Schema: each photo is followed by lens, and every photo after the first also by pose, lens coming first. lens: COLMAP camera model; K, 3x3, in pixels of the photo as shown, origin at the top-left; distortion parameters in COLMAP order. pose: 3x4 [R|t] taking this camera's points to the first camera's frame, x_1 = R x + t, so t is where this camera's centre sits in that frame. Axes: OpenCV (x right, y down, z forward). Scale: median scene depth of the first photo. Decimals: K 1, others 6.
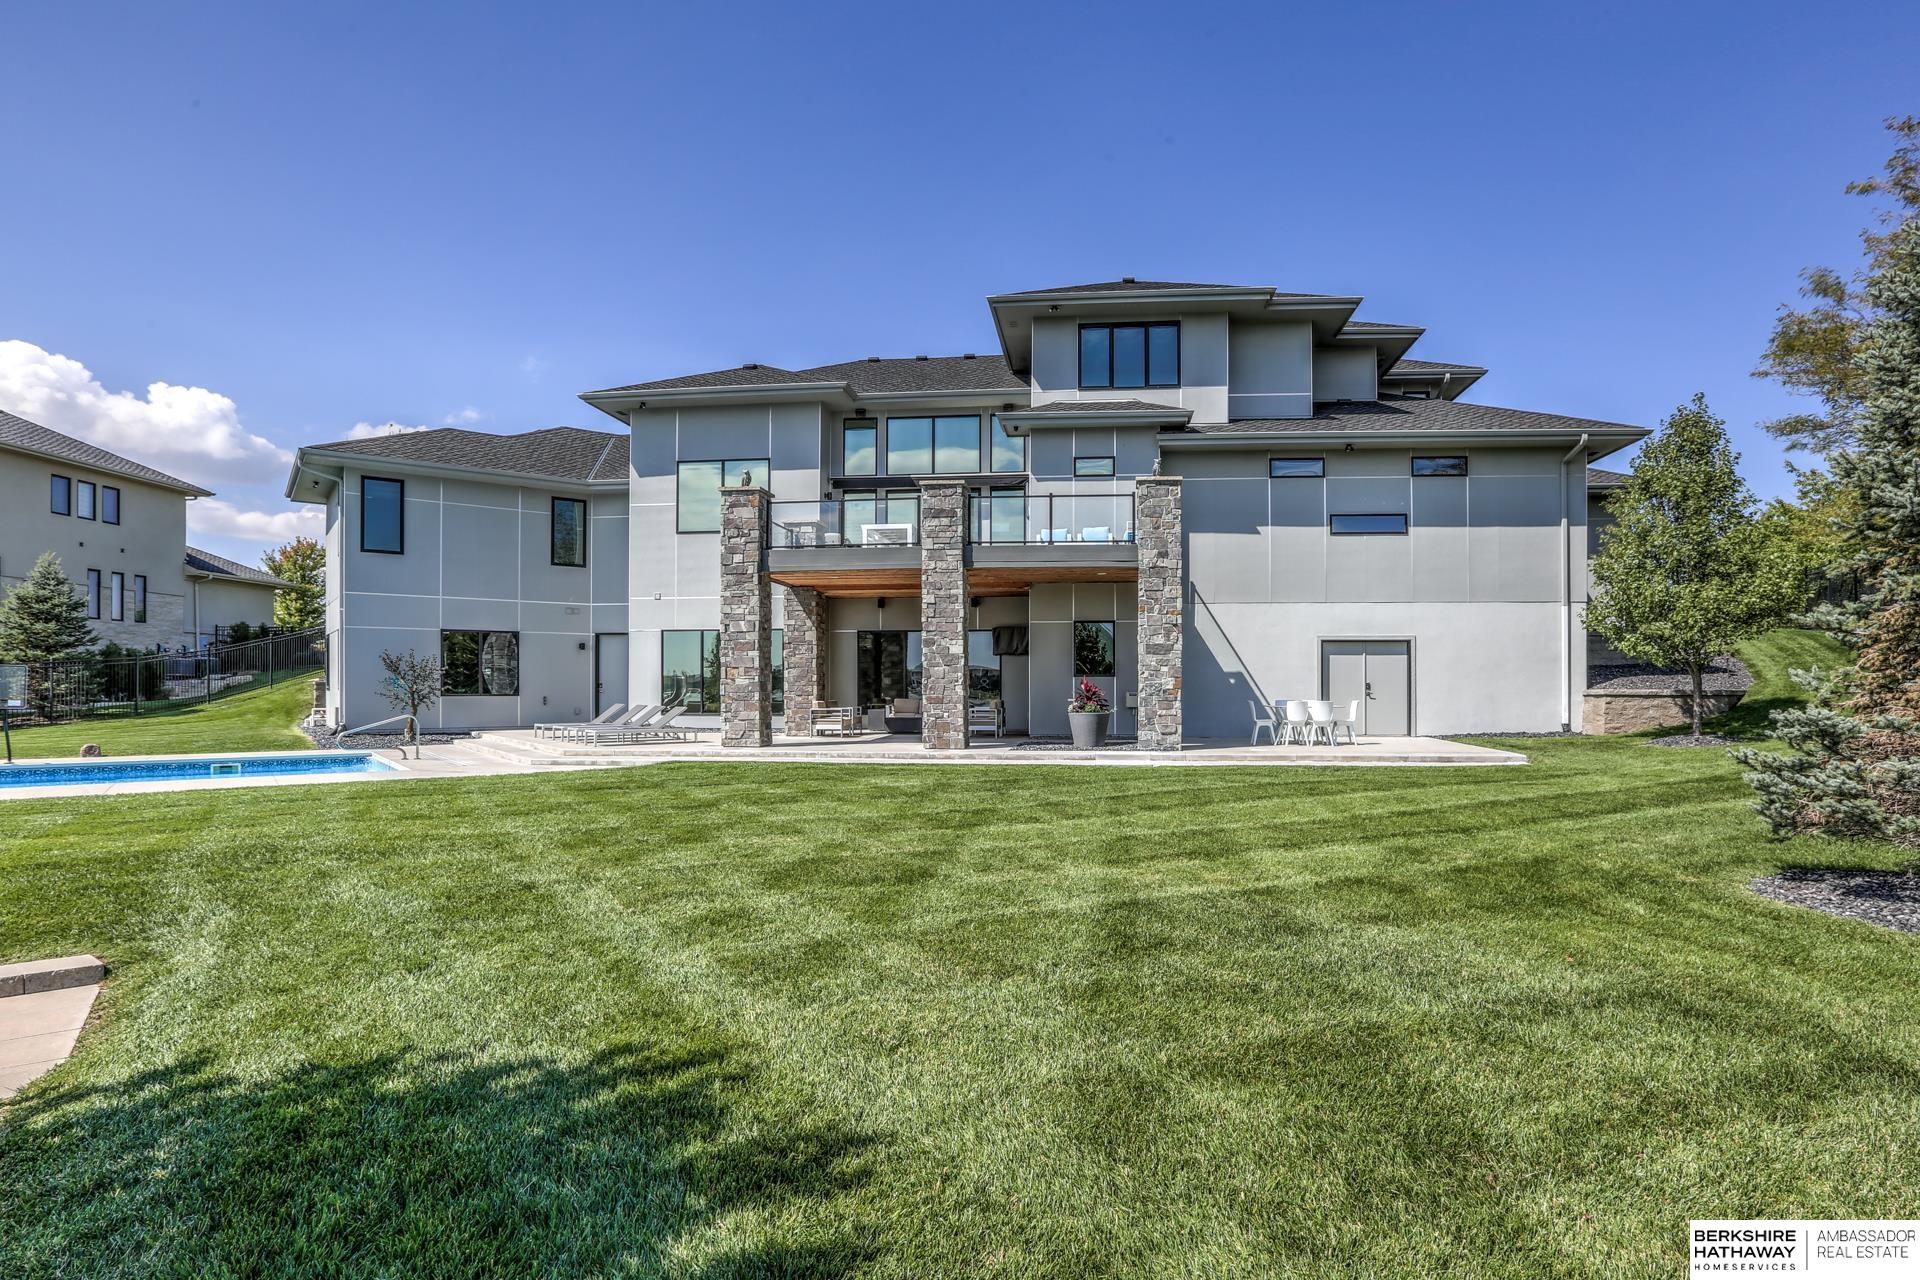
lens RADIAL K [[949.0, 0, 1008.9], [0, 949.0, 682.5], [0, 0, 1]] dist [-0.057922, 0.057618]
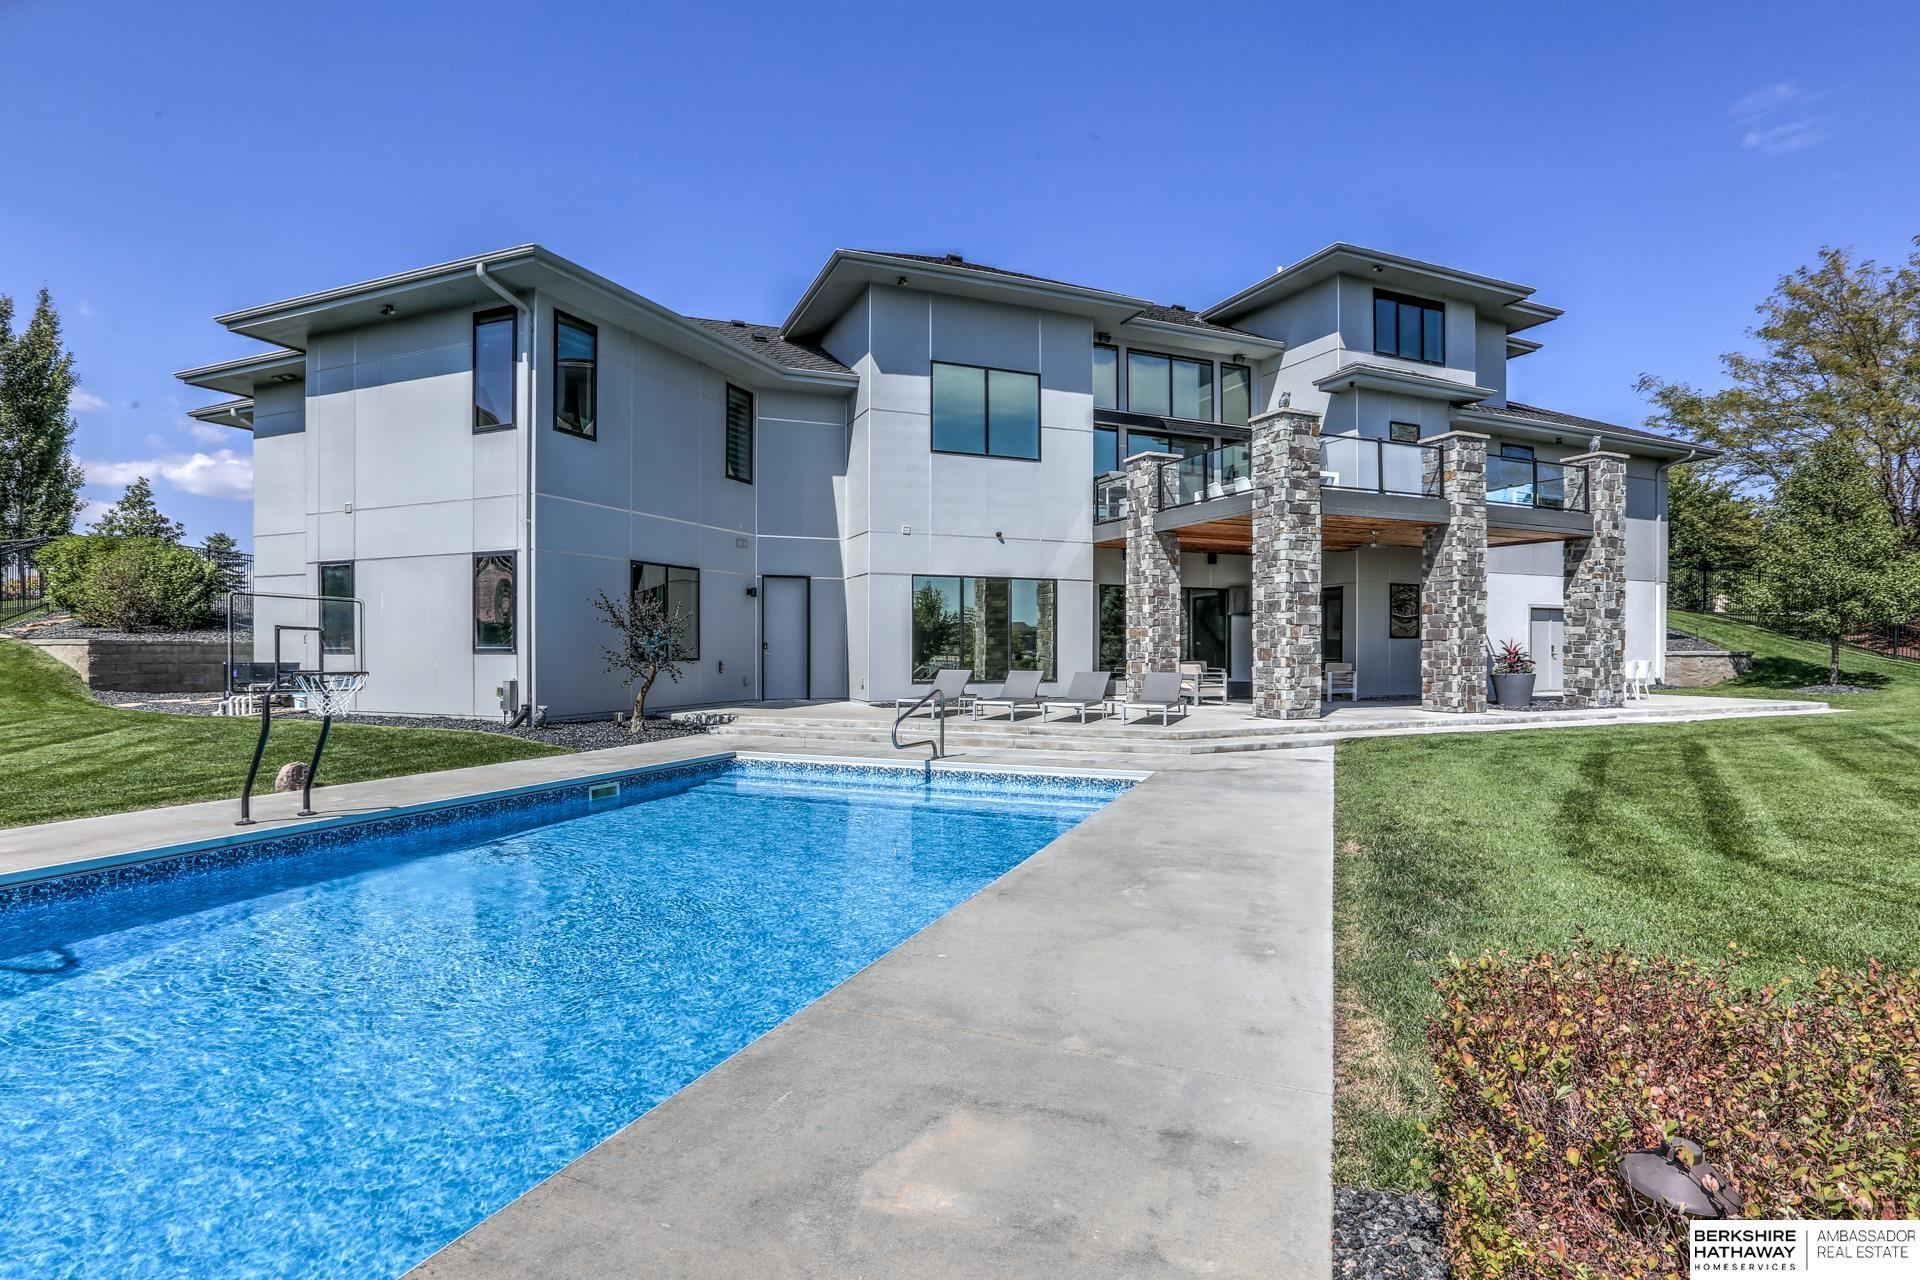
lens RADIAL K [[938.2, 0, 960.0], [0, 938.2, 640.0], [0, 0, 1]] dist [-0.034149, 0.008956]
pose [[0.880262, 0.006359, 0.474445, -0.799624], [-0.003216, 0.999967, -0.007436, 0.004212], [-0.474477, 0.005019, 0.880254, 0.344288]]
